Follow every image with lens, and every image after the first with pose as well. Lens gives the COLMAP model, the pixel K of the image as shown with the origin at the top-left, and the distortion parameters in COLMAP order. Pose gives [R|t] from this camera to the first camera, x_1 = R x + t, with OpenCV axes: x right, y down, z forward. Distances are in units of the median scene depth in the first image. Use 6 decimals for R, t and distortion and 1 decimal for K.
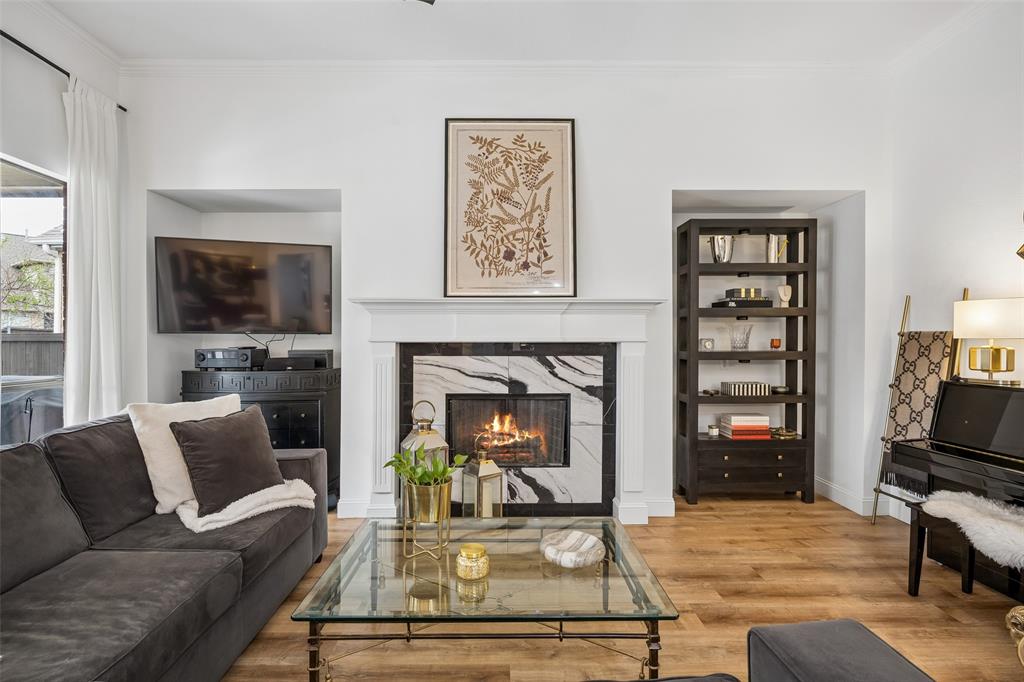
lens RADIAL K [[490.1, 0, 512.0], [0, 490.1, 341.0], [0, 0, 1]] dist [-0.015560, 0.000756]
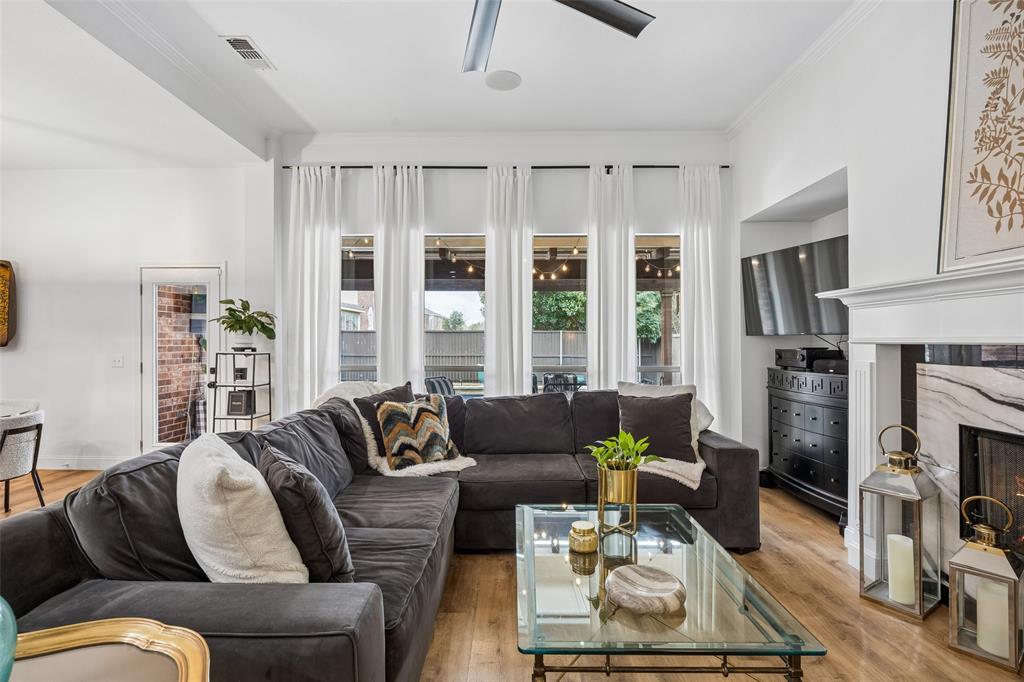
lens RADIAL K [[490.1, 0, 512.0], [0, 490.1, 341.0], [0, 0, 1]] dist [-0.015560, 0.000756]
pose [[-0.032167, -0.001057, -0.999482, 0.526293], [-0.003576, 0.999993, -0.000942, 0.000946], [0.999476, 0.003544, -0.032171, 0.438948]]
